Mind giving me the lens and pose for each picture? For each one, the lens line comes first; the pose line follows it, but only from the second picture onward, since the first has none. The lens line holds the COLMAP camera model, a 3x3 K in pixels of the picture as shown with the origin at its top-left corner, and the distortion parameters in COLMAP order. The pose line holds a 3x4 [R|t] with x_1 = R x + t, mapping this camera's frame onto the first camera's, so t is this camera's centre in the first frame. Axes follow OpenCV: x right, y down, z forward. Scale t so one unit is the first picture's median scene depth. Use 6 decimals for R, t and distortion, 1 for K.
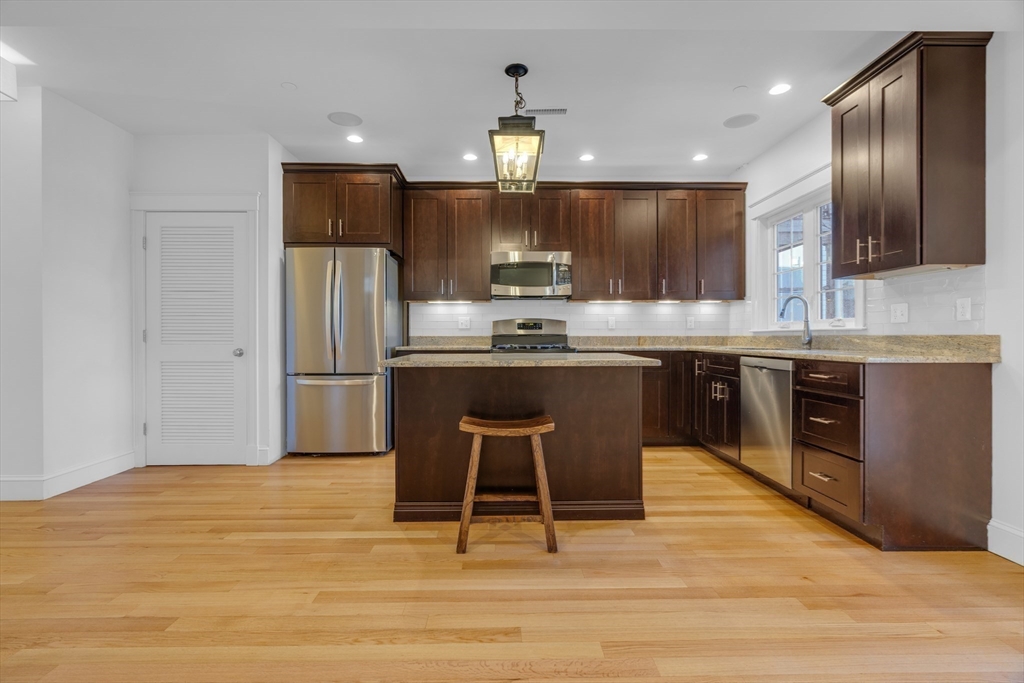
lens RADIAL K [[466.7, 0, 510.0], [0, 466.7, 337.9], [0, 0, 1]] dist [-0.003904, 0.000881]
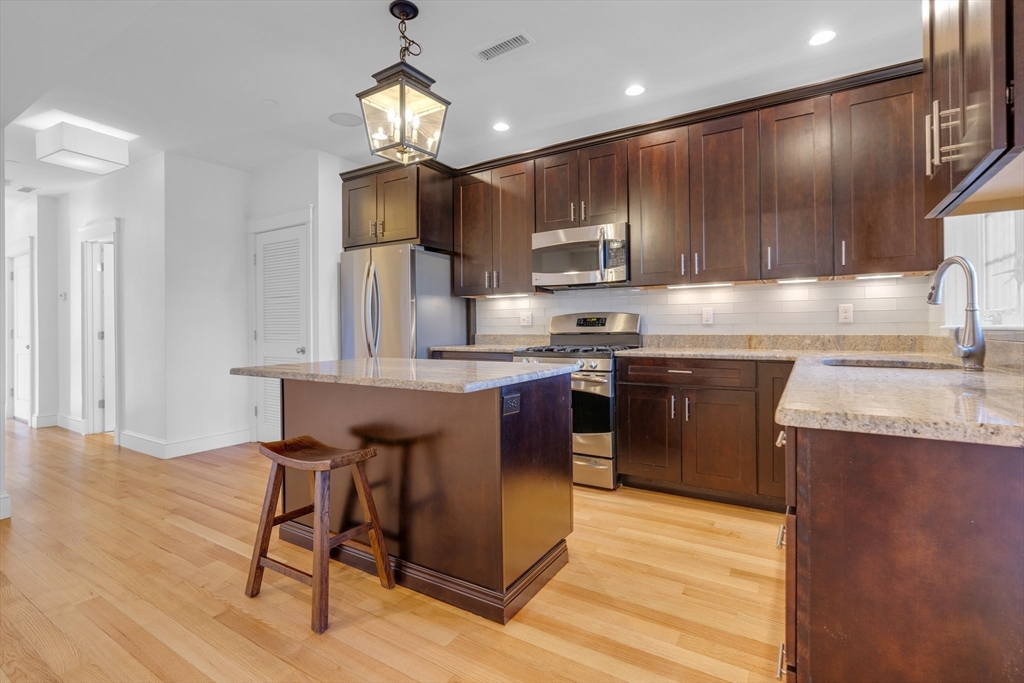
lens RADIAL K [[477.3, 0, 513.8], [0, 477.3, 327.3], [0, 0, 1]] dist [-0.002809, 0.000901]
pose [[0.839045, -0.005727, -0.544031, 0.512071], [0.004111, 0.999983, -0.004187, -0.018691], [0.544046, 0.001277, 0.839054, 0.344709]]
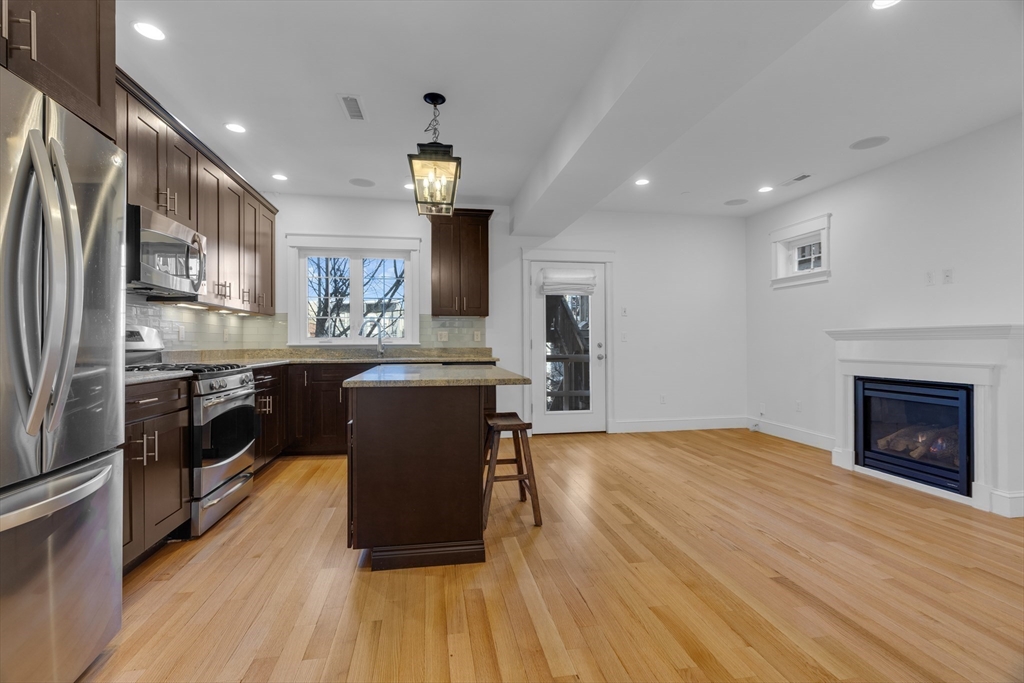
lens RADIAL K [[462.0, 0, 508.9], [0, 462.0, 341.2], [0, 0, 1]] dist [-0.003475, 0.001299]
pose [[-0.159450, 0.006002, 0.987188, -0.864553], [0.006633, 0.999965, -0.005009, -0.017362], [-0.987184, 0.005750, -0.159484, 0.835654]]
